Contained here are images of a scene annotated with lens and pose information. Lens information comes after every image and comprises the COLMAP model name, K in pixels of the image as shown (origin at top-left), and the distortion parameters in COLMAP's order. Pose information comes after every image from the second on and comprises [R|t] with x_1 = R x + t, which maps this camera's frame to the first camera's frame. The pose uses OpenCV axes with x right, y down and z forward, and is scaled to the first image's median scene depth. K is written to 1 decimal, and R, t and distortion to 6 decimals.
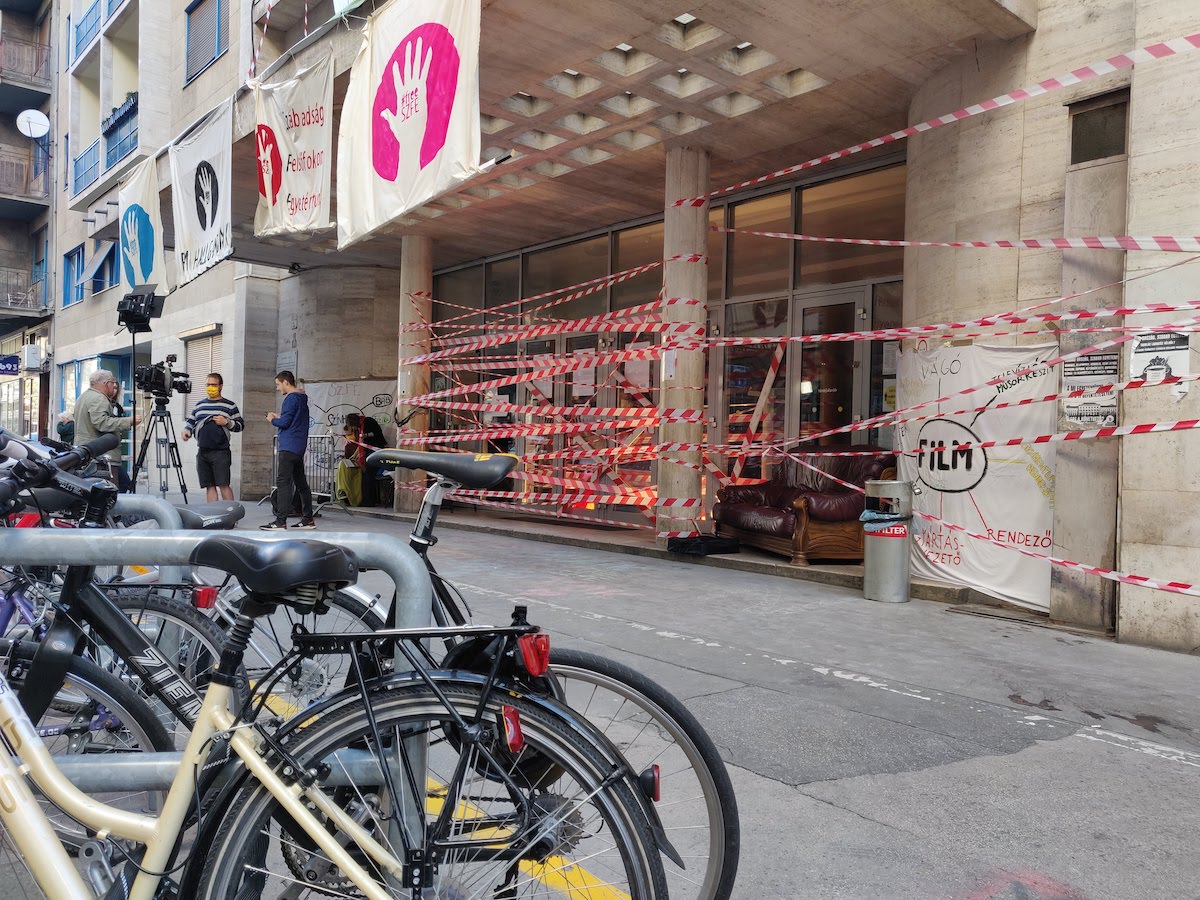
lens RADIAL K [[918.3, 0, 599.5], [0, 918.3, 453.7], [0, 0, 1]] dist [-0.017967, 0.066372]
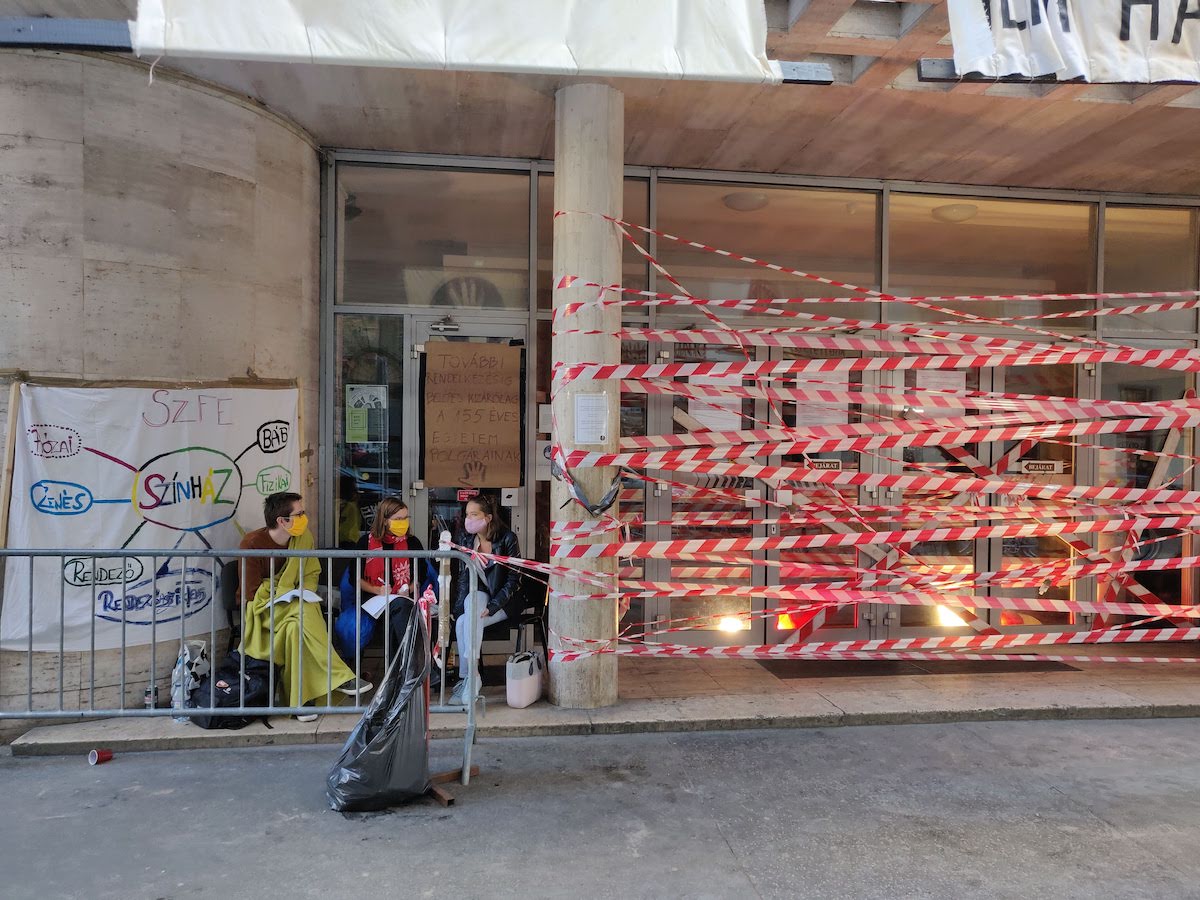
lens RADIAL K [[918.3, 0, 611.5], [0, 918.3, 455.9], [0, 0, 1]] dist [-0.017967, 0.066372]
pose [[0.542182, -0.030662, 0.839702, -0.504076], [0.001493, 0.999368, 0.035528, -0.063945], [-0.840260, -0.018008, 0.541884, 0.647638]]
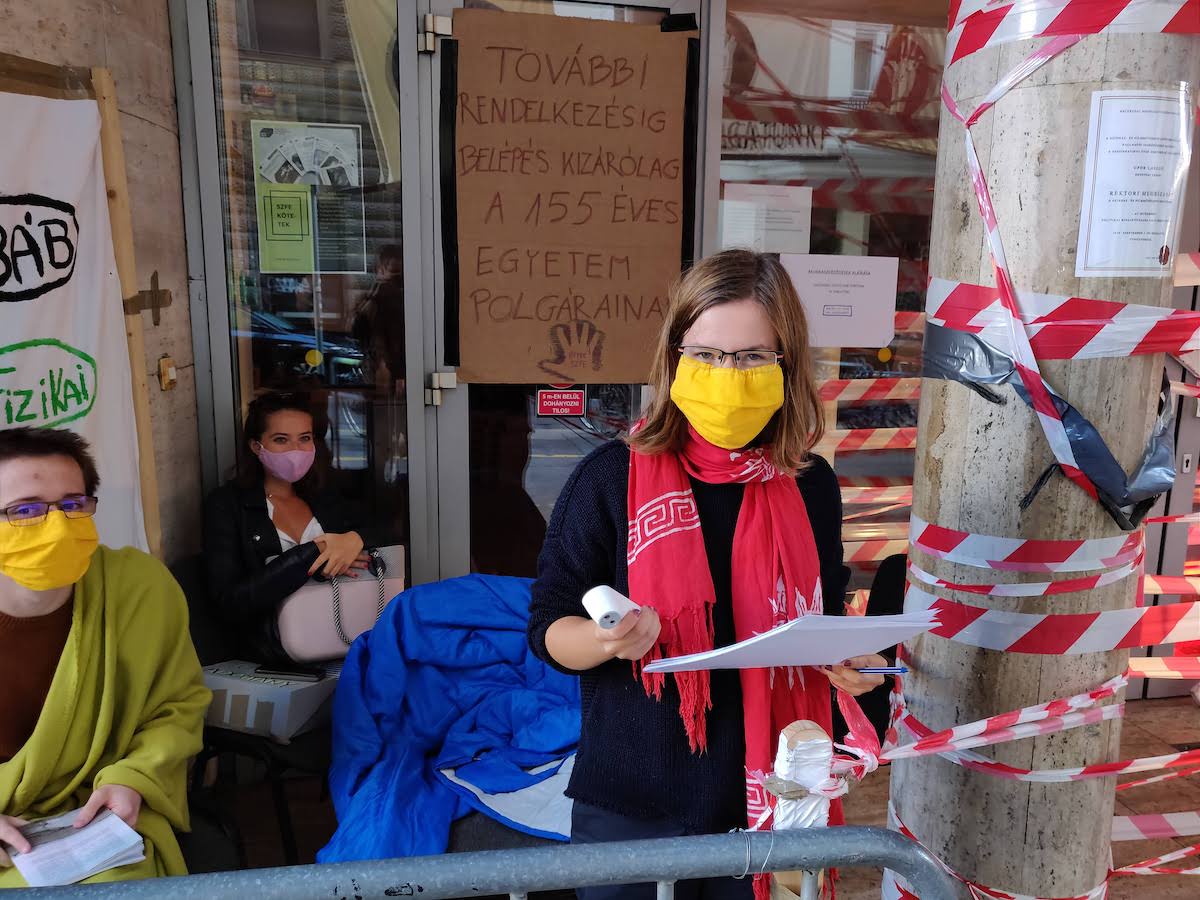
lens RADIAL K [[918.3, 0, 608.0], [0, 918.3, 452.8], [0, 0, 1]] dist [-0.017967, 0.066372]
pose [[0.480975, -0.174905, 0.859111, -0.315242], [-0.005644, 0.979261, 0.202526, -0.056573], [-0.876716, -0.102259, 0.470013, 0.863316]]
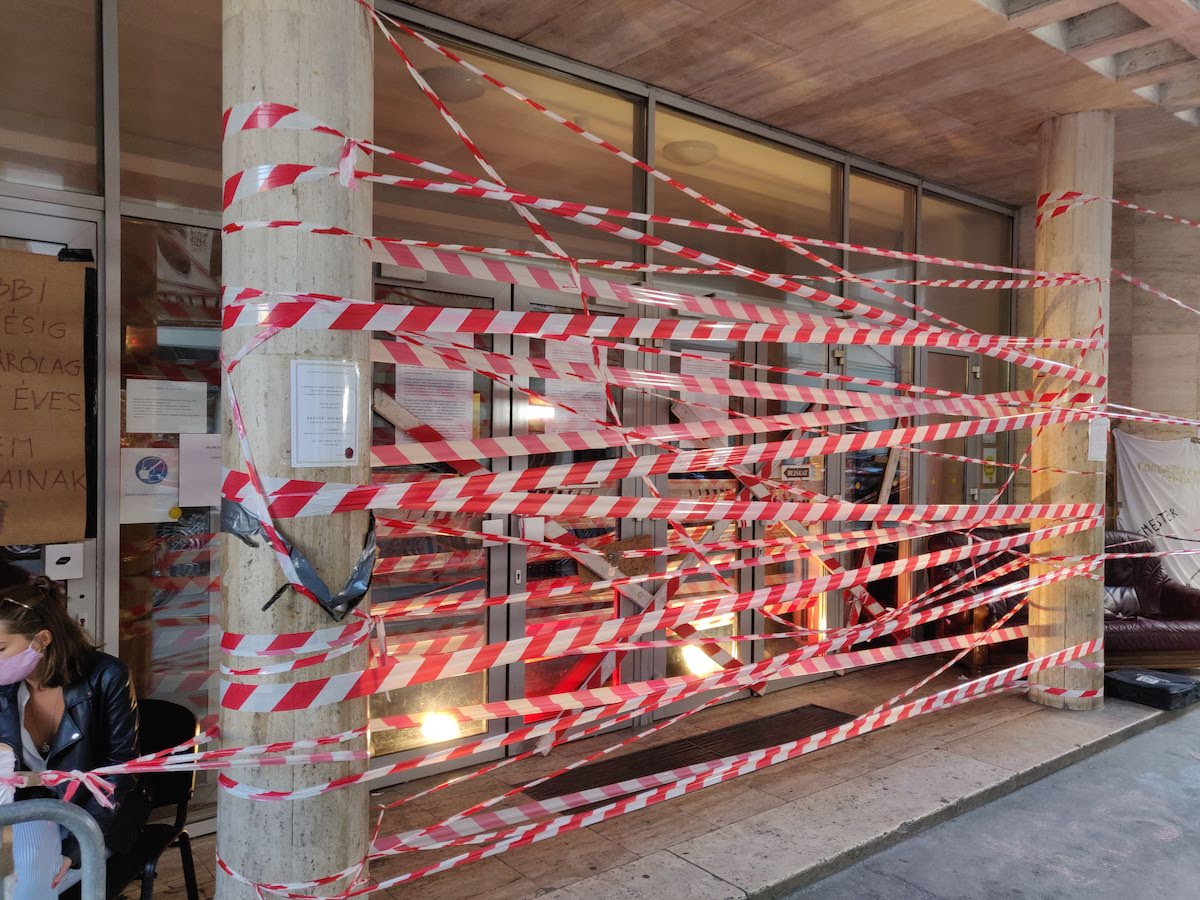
lens RADIAL K [[918.3, 0, 607.0], [0, 918.3, 447.4], [0, 0, 1]] dist [-0.017967, 0.066372]
pose [[0.036787, -0.040808, 0.998490, -0.366673], [-0.013461, 0.999055, 0.041327, -0.067320], [-0.999232, -0.014961, 0.036202, 0.800301]]
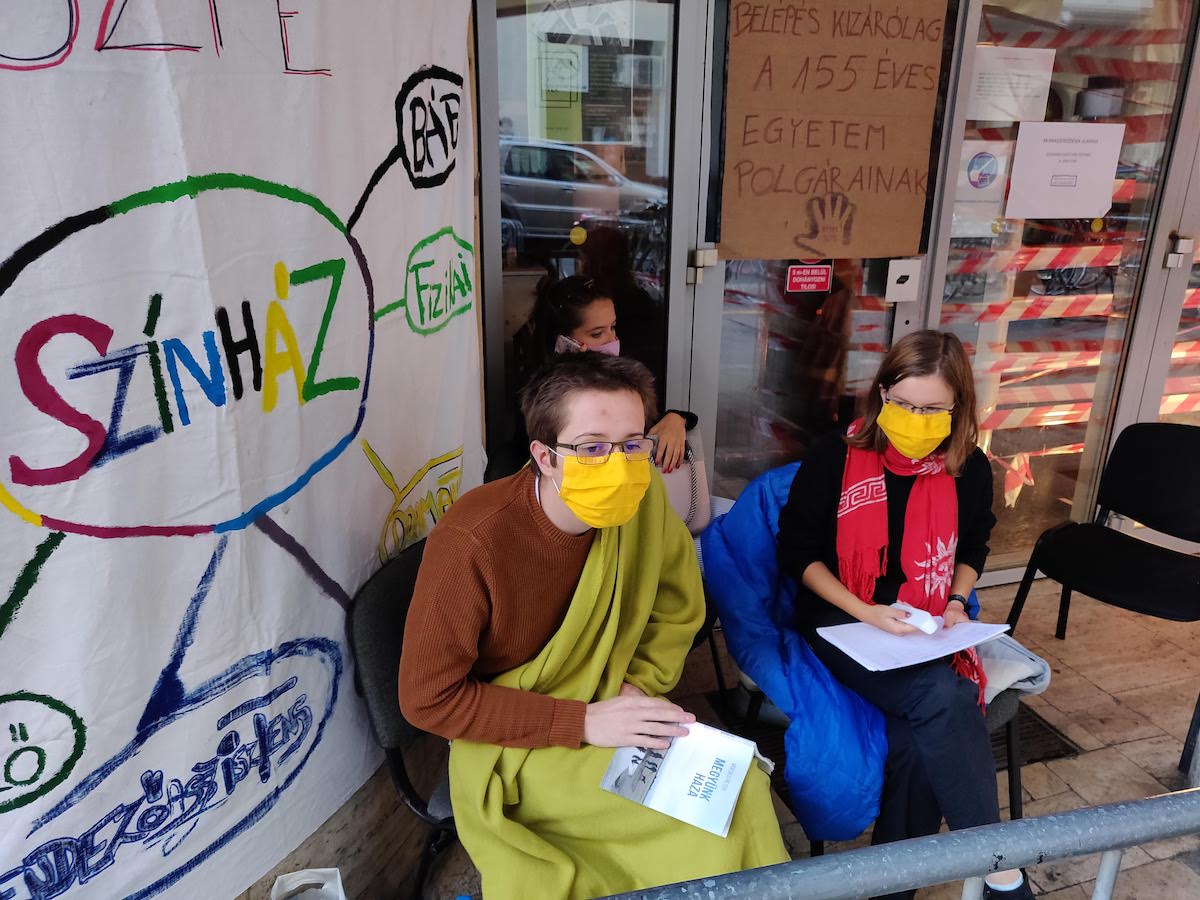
lens RADIAL K [[918.3, 0, 612.4], [0, 918.3, 445.5], [0, 0, 1]] dist [-0.017967, 0.066372]
pose [[0.389476, -0.313922, 0.865888, -0.345621], [-0.012232, 0.938277, 0.345668, -0.060812], [-0.920955, -0.145221, 0.361597, 0.930484]]
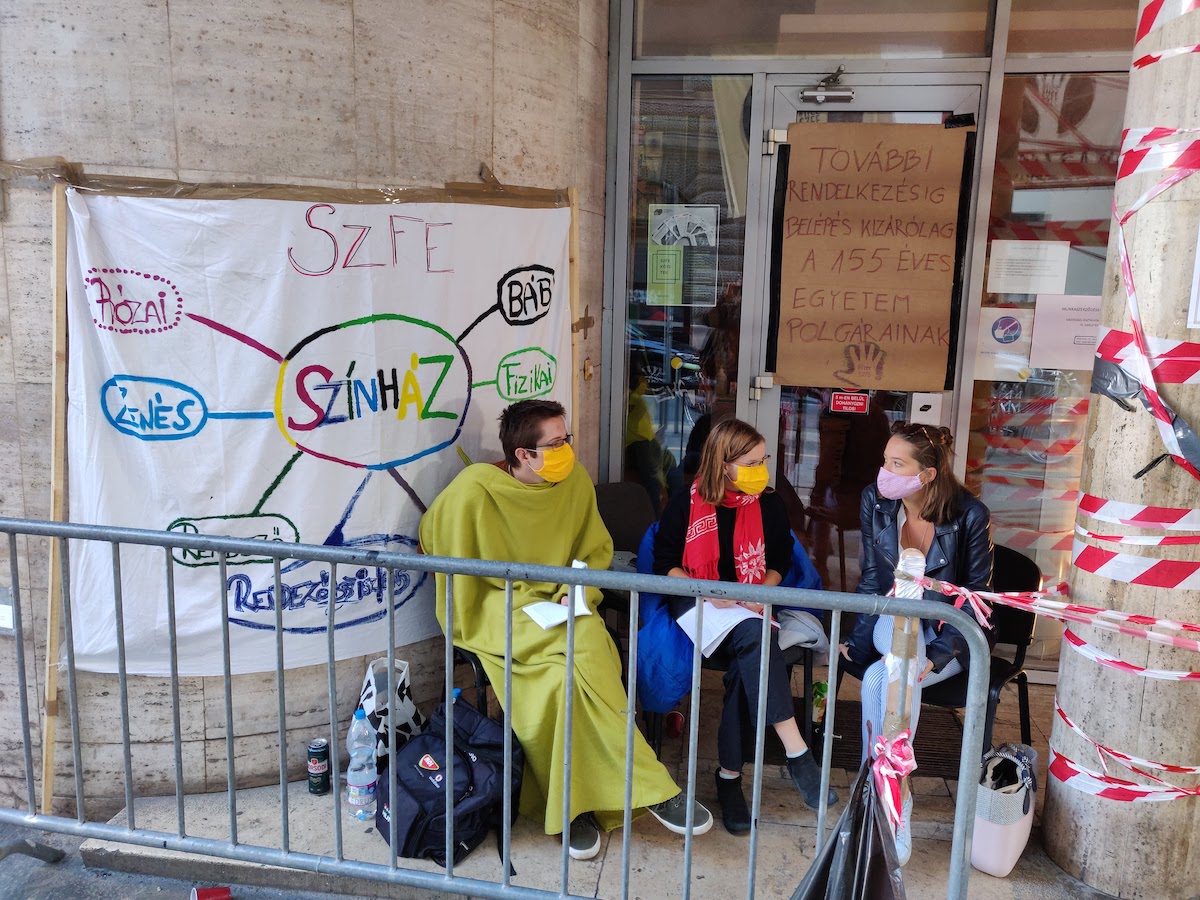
lens RADIAL K [[918.3, 0, 616.2], [0, 918.3, 444.5], [0, 0, 1]] dist [-0.017967, 0.066372]
pose [[0.753625, -0.116476, 0.646902, -0.374433], [-0.009045, 0.982243, 0.187393, -0.064667], [-0.657242, -0.147076, 0.739190, 0.810930]]
